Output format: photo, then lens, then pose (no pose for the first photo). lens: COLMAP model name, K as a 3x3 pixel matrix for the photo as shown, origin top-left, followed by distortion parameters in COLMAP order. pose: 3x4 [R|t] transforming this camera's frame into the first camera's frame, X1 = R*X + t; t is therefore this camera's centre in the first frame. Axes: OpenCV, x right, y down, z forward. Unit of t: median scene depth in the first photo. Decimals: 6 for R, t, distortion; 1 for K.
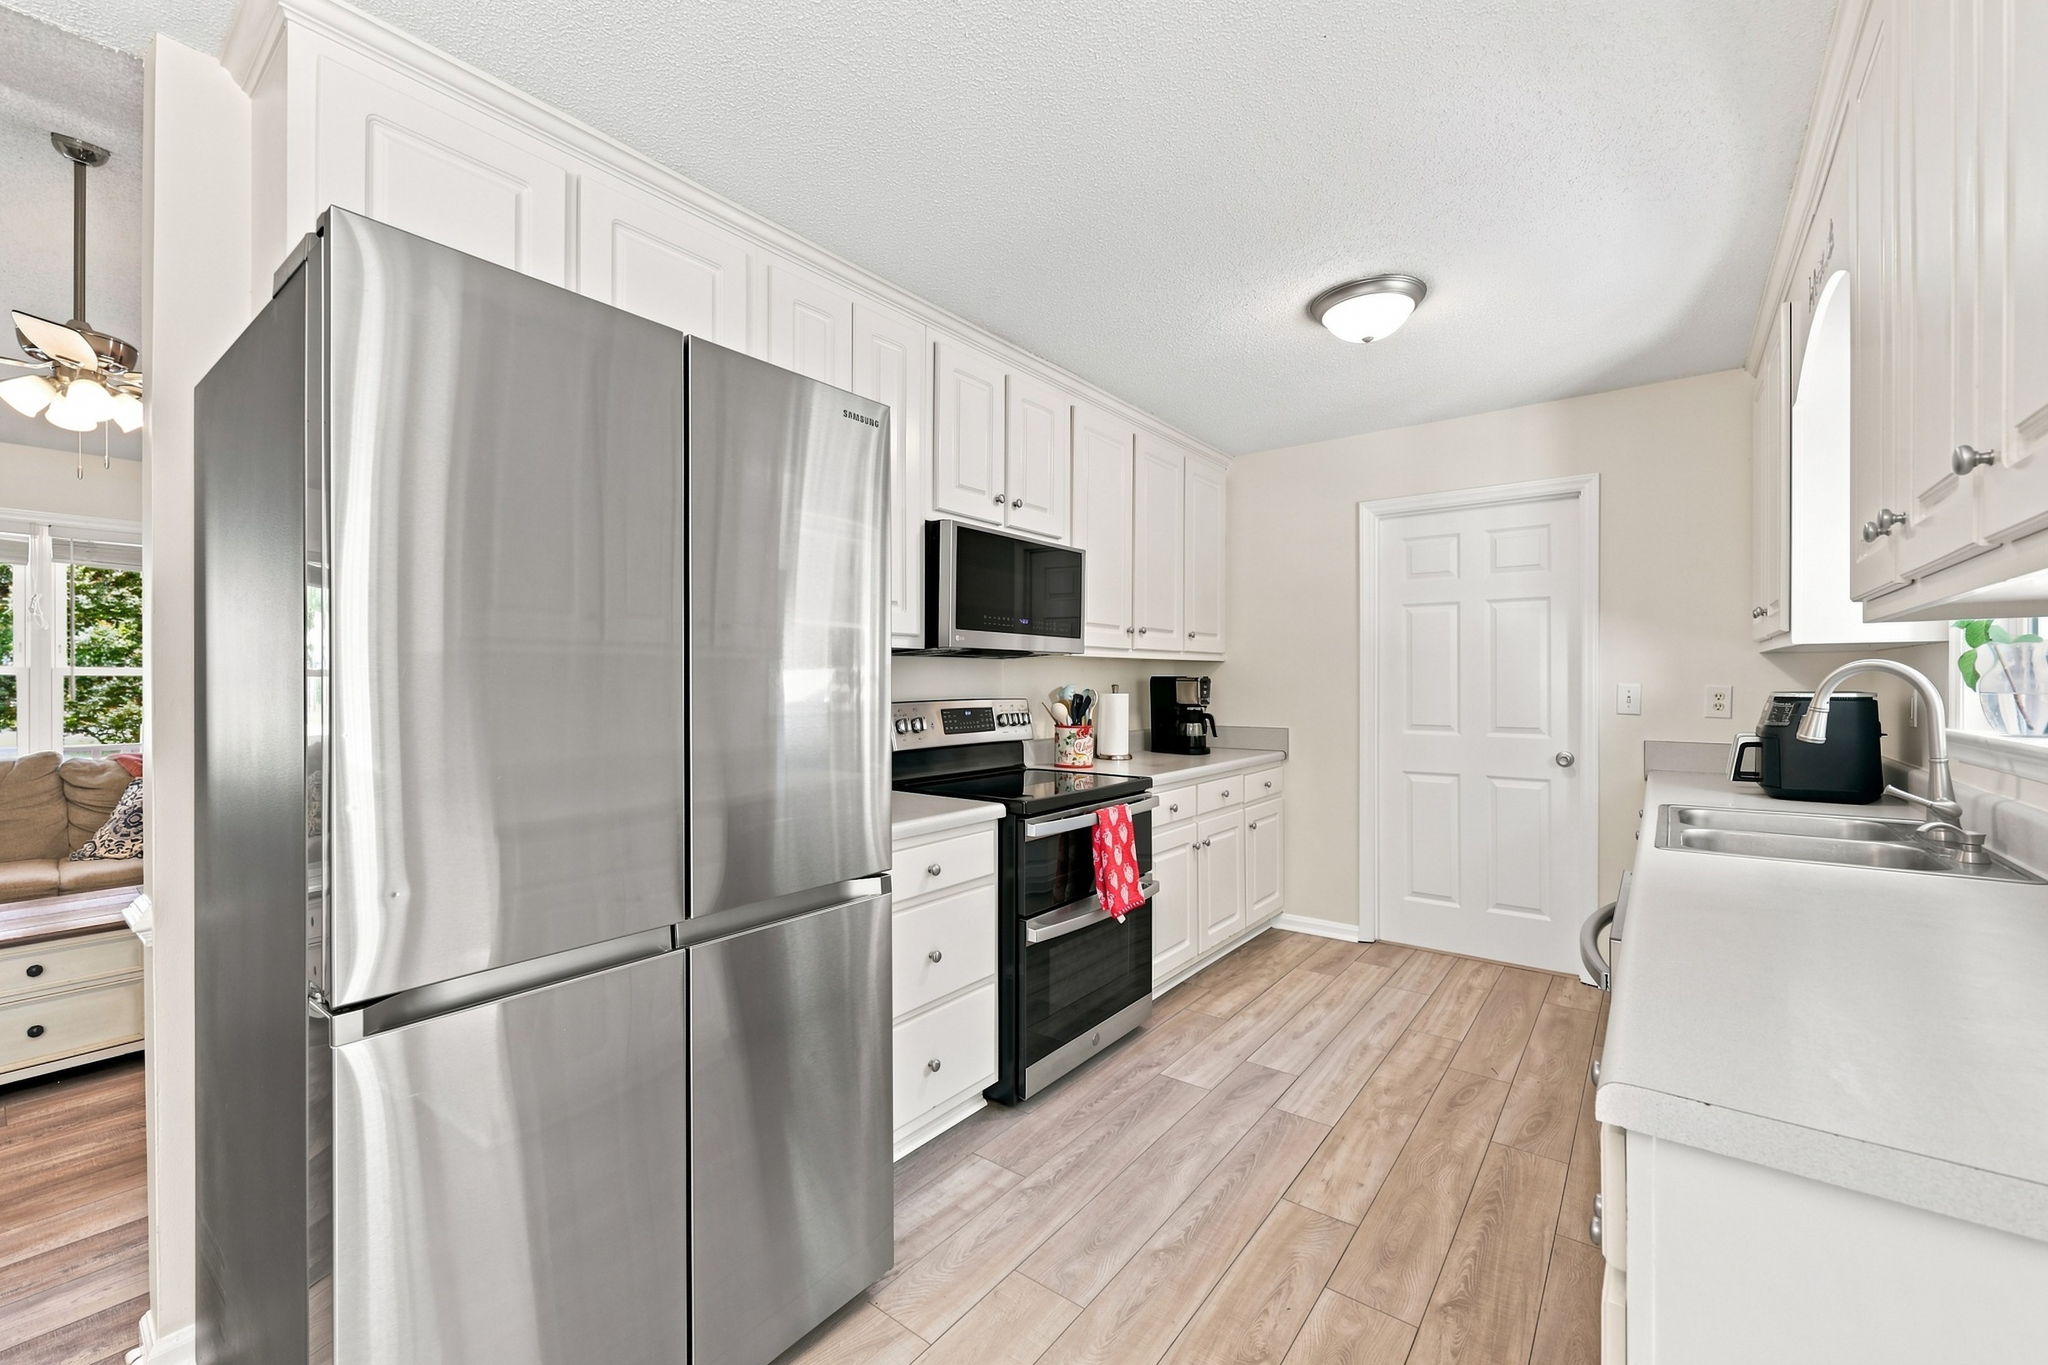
lens RADIAL K [[827.3, 0, 1027.7], [0, 827.3, 678.7], [0, 0, 1]] dist [-0.006970, 0.000188]
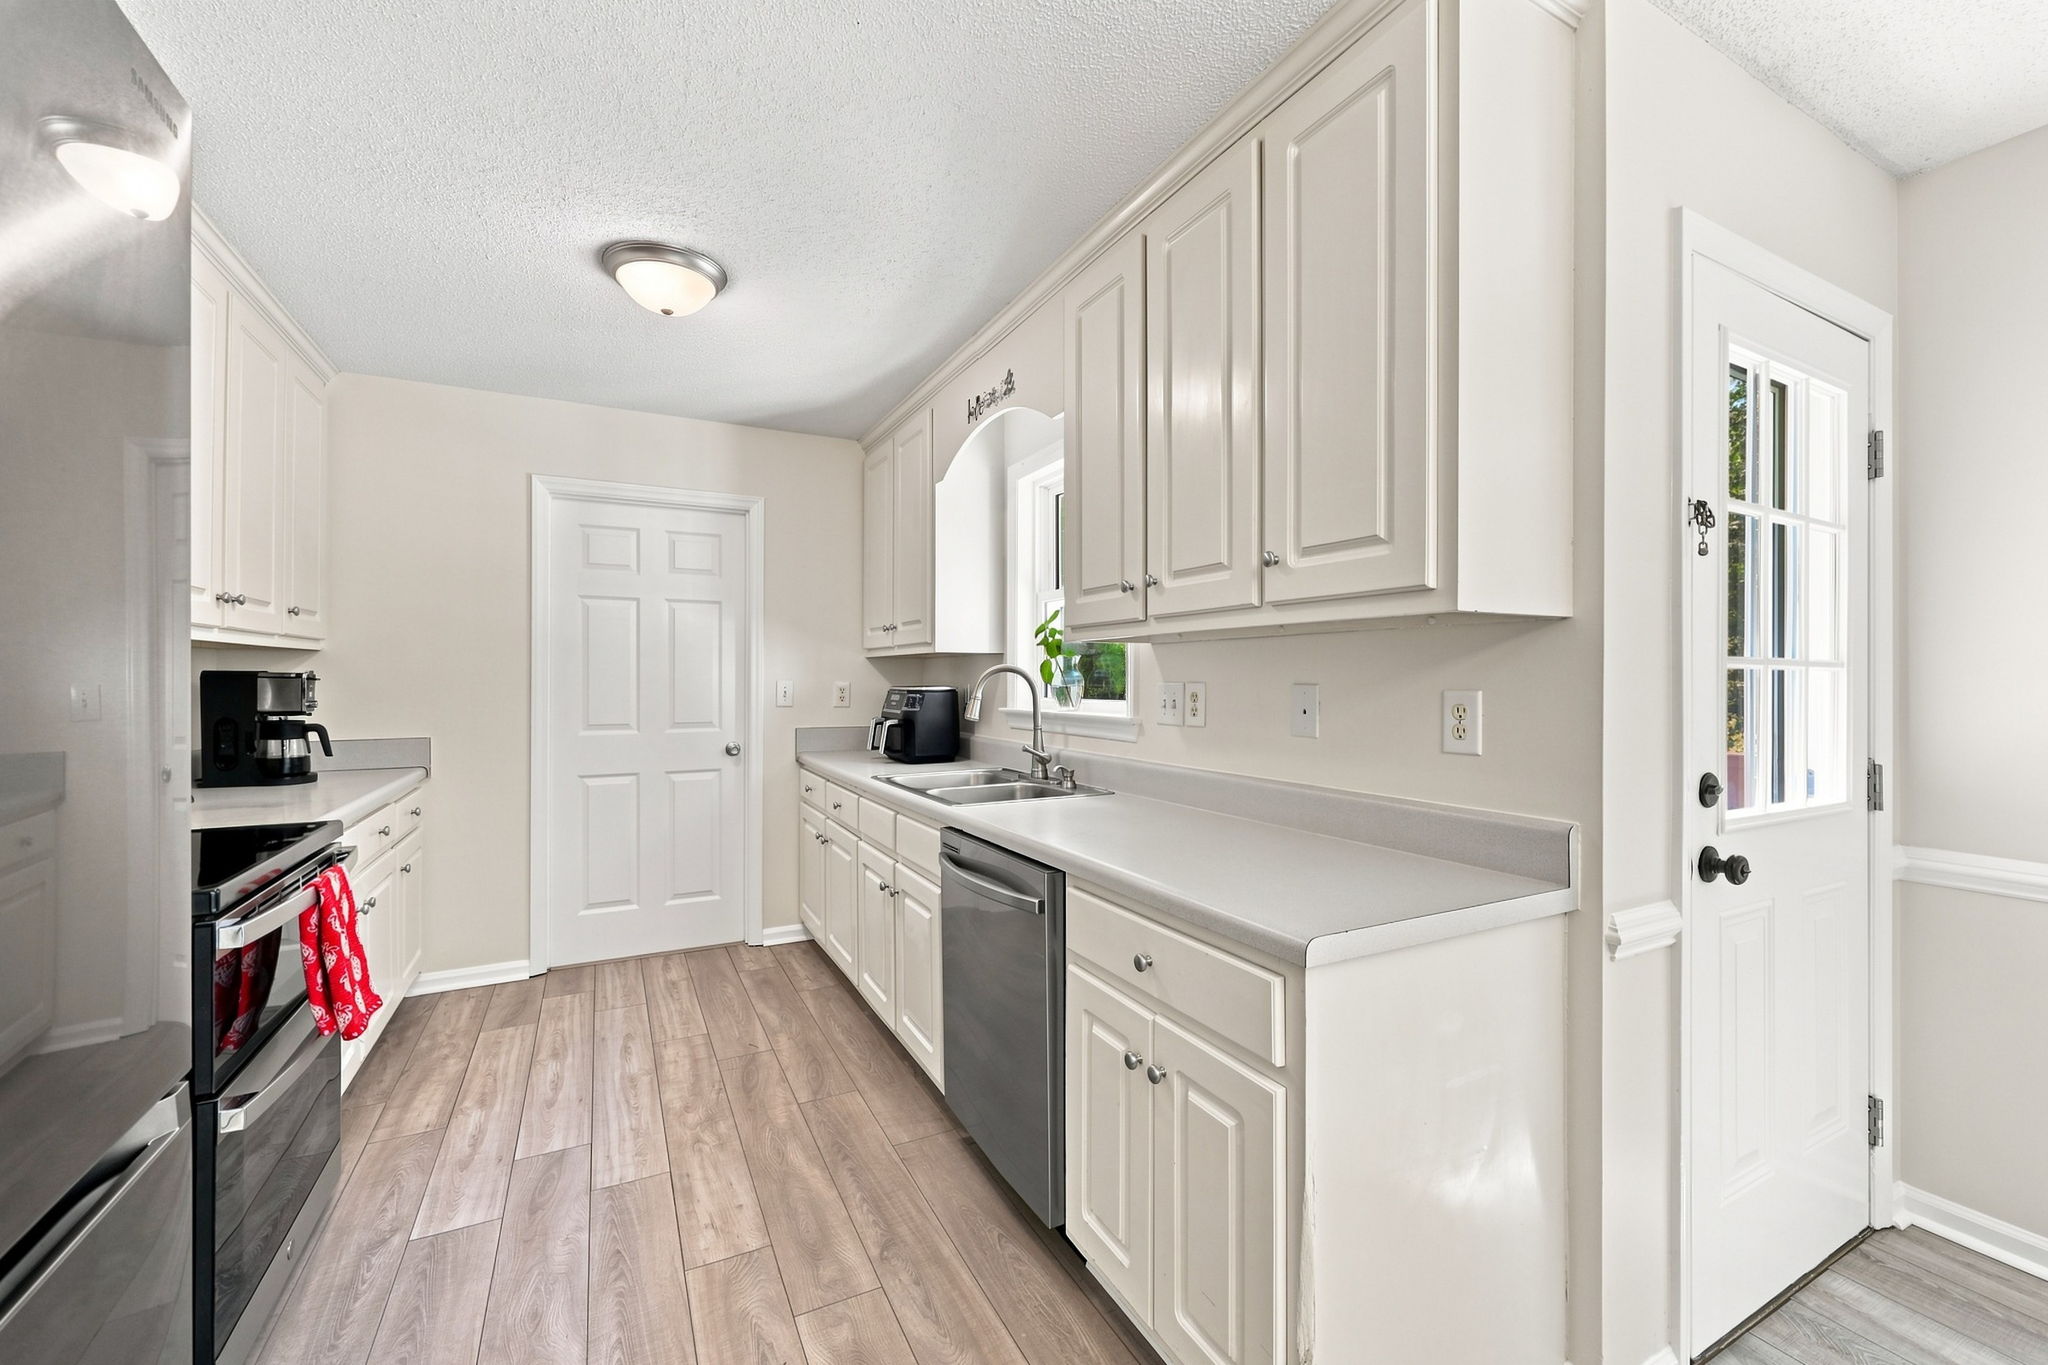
lens RADIAL K [[828.1, 0, 1029.9], [0, 828.1, 671.8], [0, 0, 1]] dist [-0.001441, -0.000086]
pose [[0.420037, 0.008034, 0.907472, -0.229011], [-0.003441, 0.999968, -0.007260, 0.000626], [-0.907501, -0.000073, 0.420051, 0.204420]]
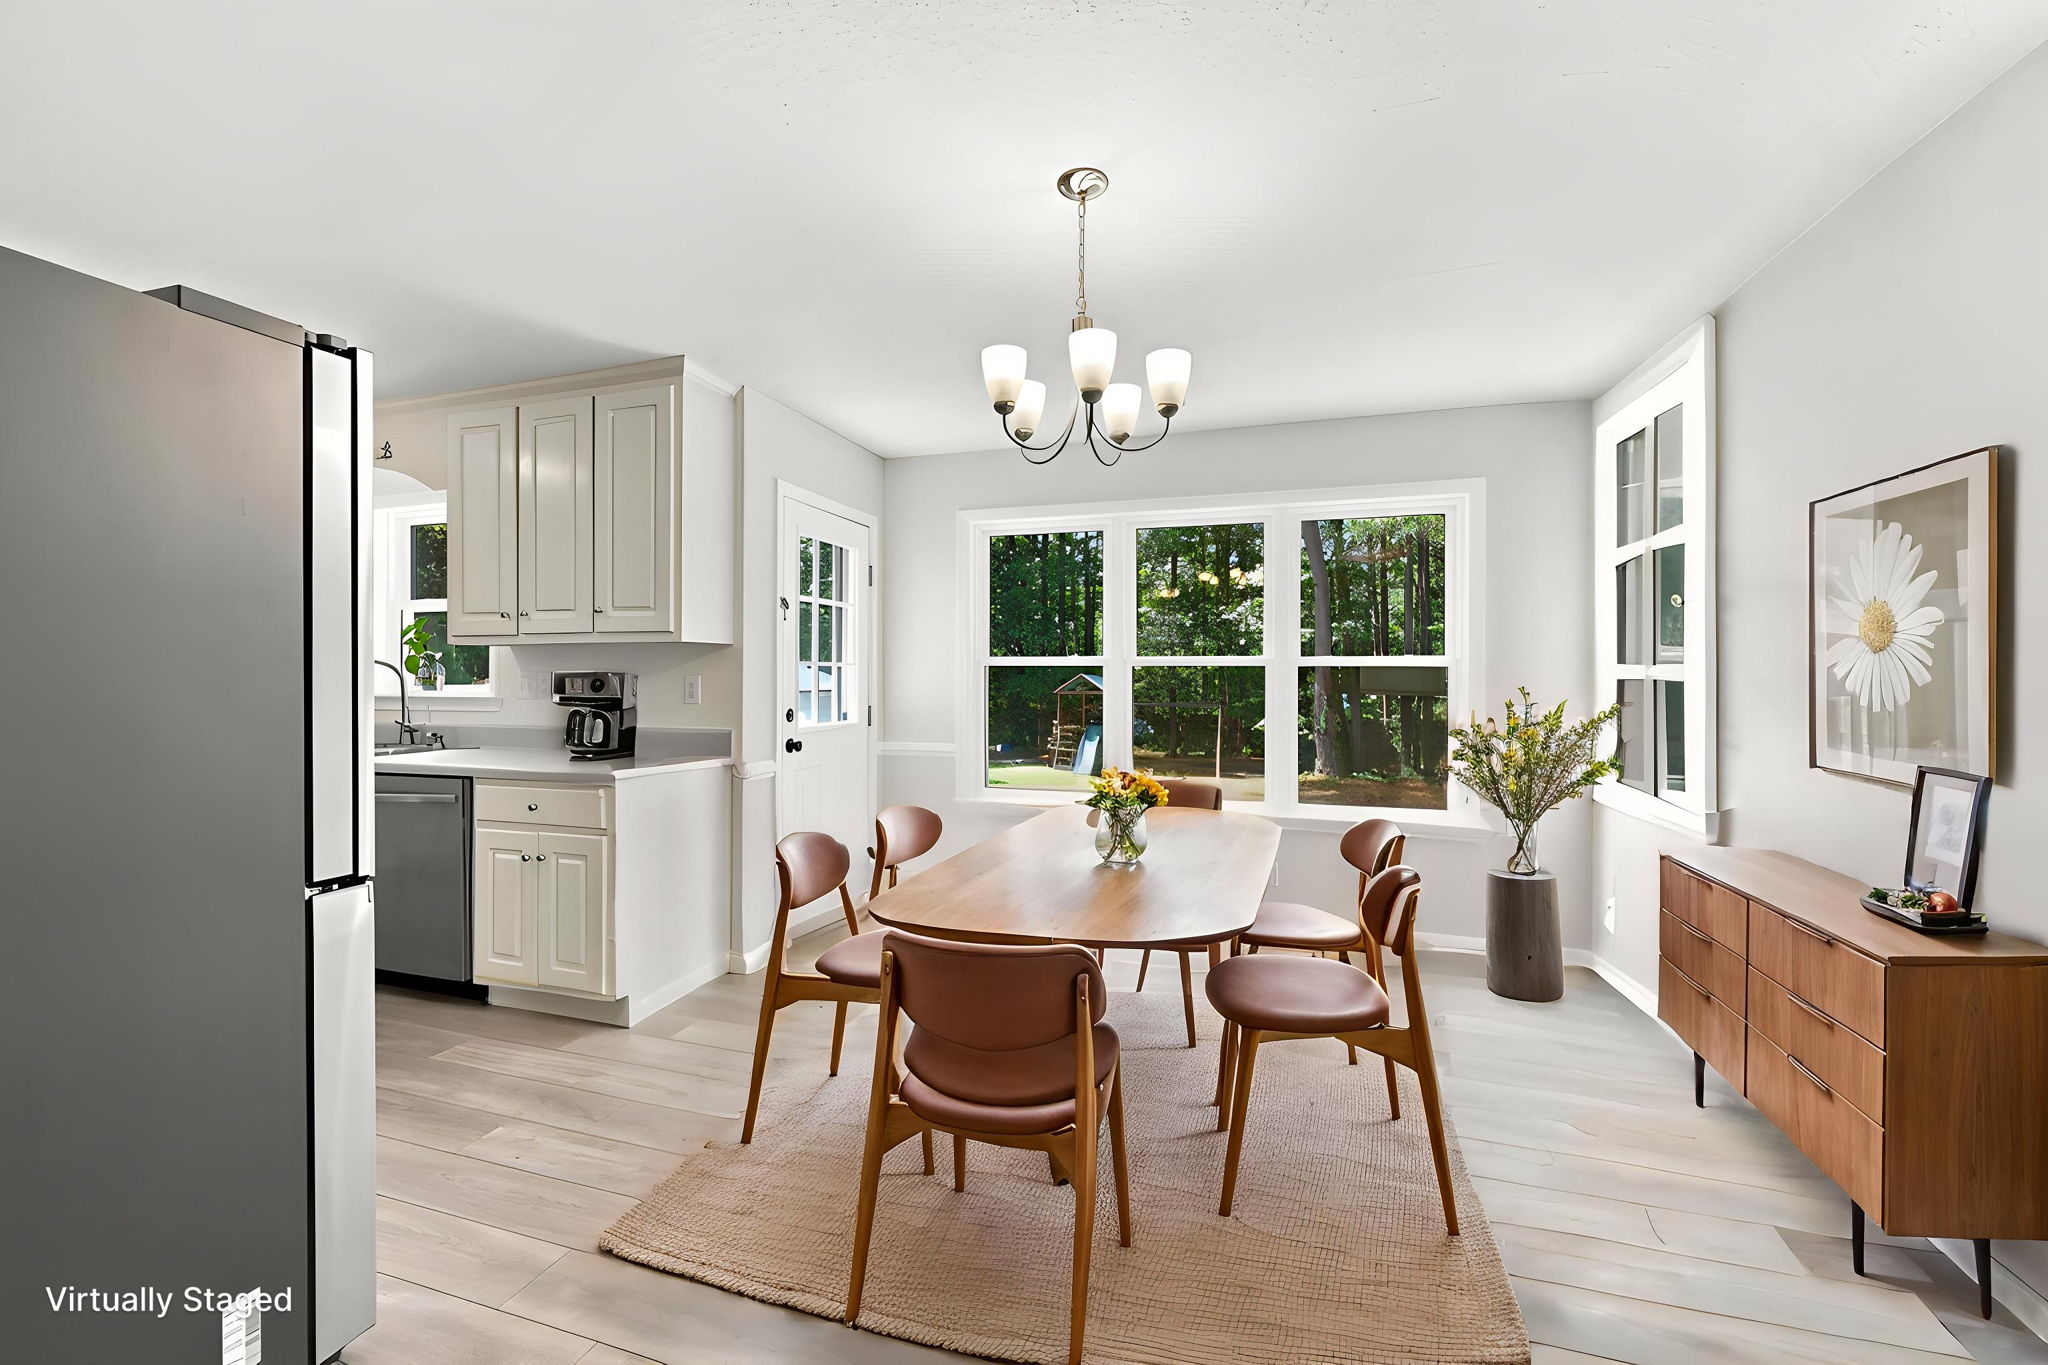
lens RADIAL K [[792.2, 0, 1020.2], [0, 792.2, 681.8], [0, 0, 1]] dist [-0.012444, 0.000038]
pose [[-0.358752, -0.003295, 0.933427, -0.840782], [-0.001508, 0.999995, 0.002951, 0.014091], [-0.933432, -0.000349, -0.358755, 0.141836]]
